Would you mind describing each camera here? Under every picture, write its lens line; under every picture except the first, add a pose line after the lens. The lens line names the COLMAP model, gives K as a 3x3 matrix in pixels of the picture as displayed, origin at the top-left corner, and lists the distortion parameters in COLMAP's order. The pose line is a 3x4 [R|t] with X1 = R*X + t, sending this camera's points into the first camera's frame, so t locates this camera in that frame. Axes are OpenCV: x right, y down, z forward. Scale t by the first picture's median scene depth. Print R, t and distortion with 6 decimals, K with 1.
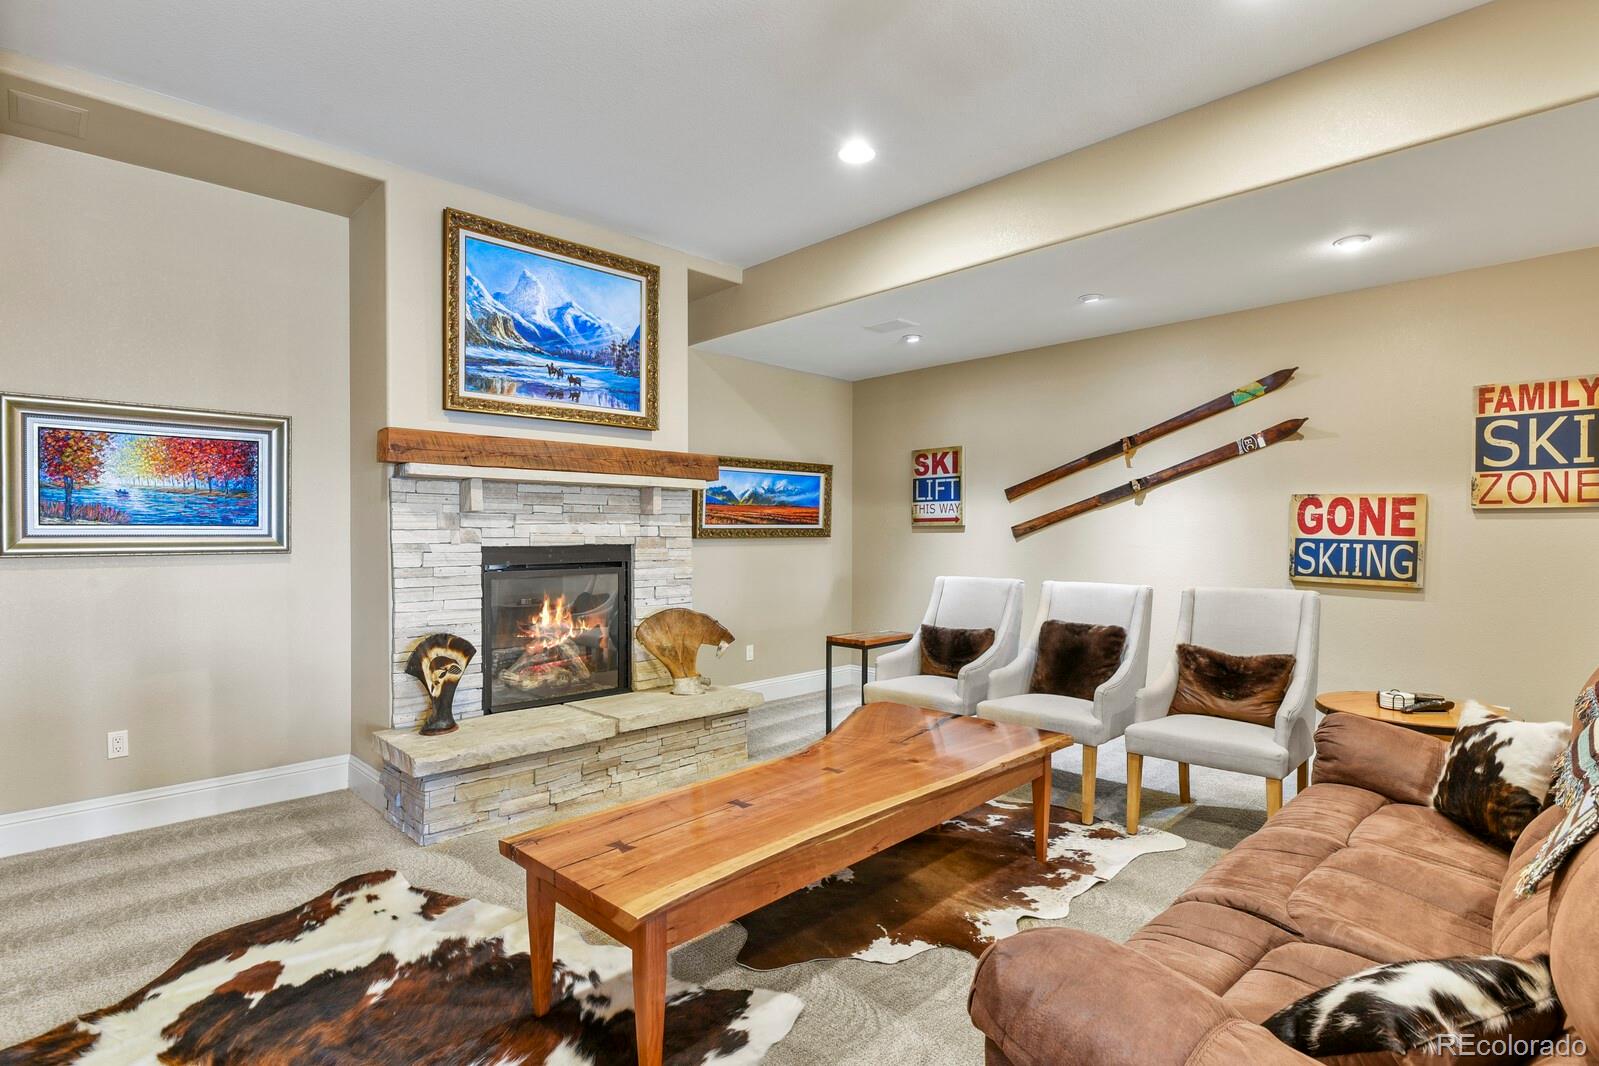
lens RADIAL K [[796.0, 0, 794.2], [0, 796.0, 538.0], [0, 0, 1]] dist [-0.011552, -0.000259]
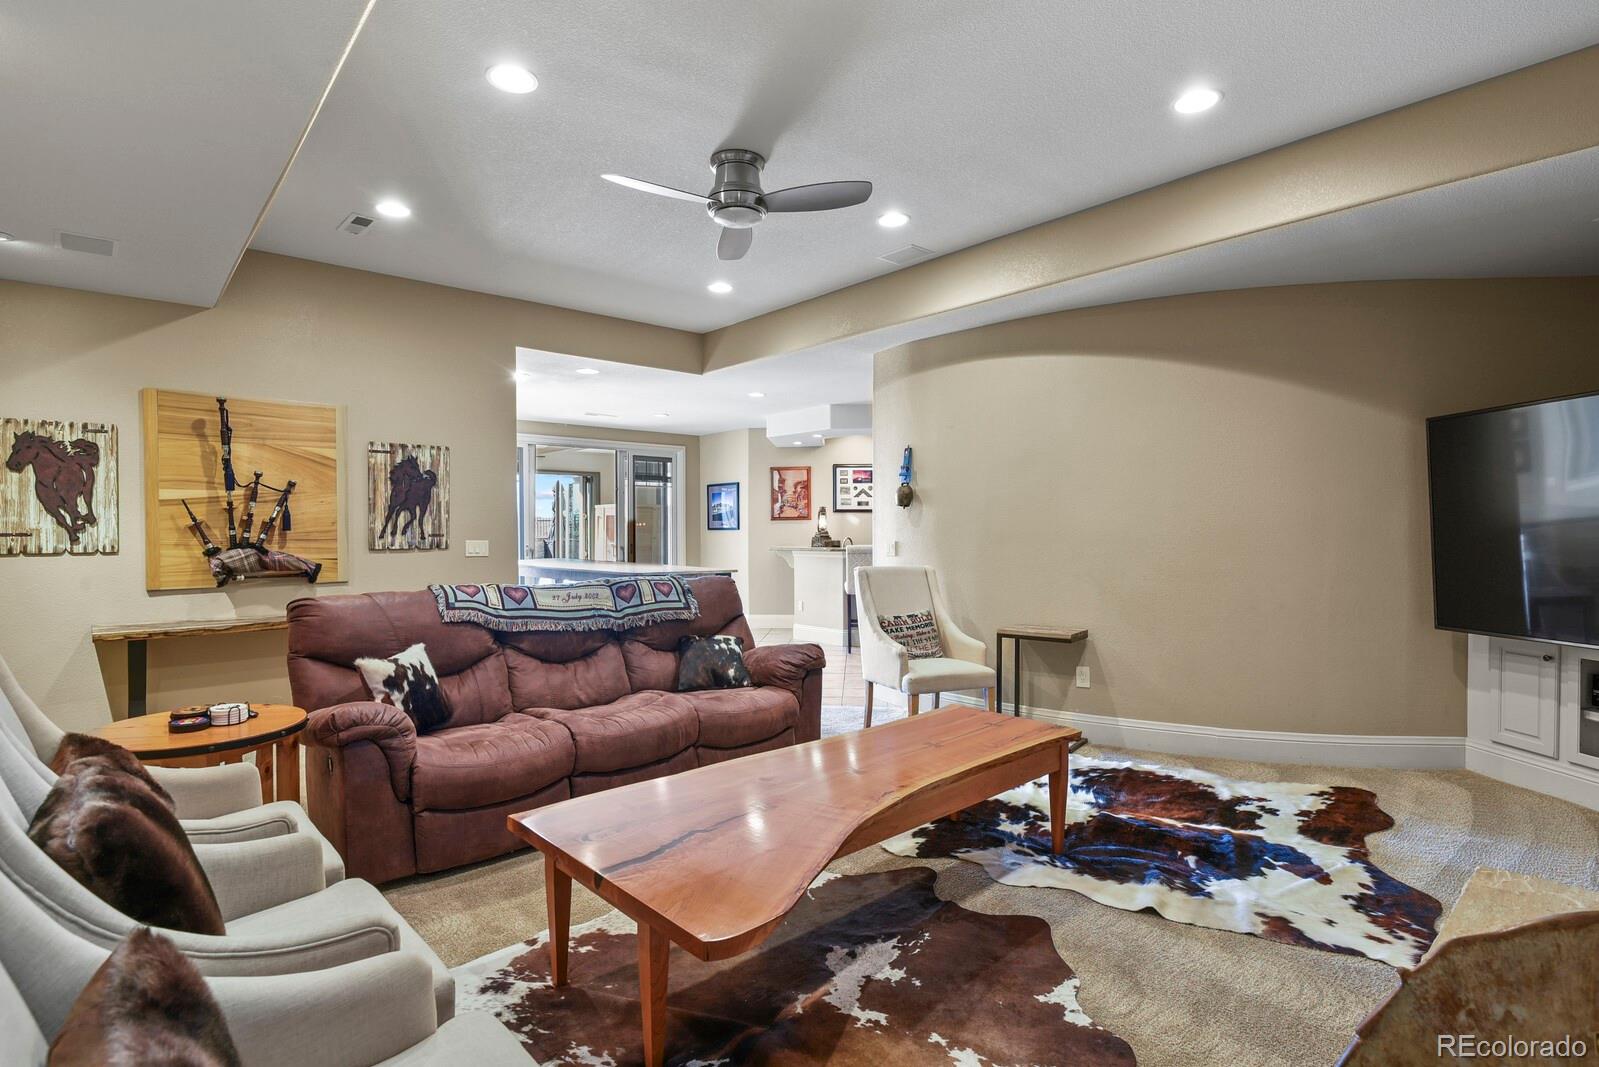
lens RADIAL K [[796.0, 0, 794.2], [0, 796.0, 538.5], [0, 0, 1]] dist [-0.011552, -0.000259]
pose [[-0.998349, 0.002068, 0.057406, 0.077258], [0.003069, 0.999845, 0.017340, -0.011775], [-0.057361, 0.017487, -0.998200, 2.281959]]
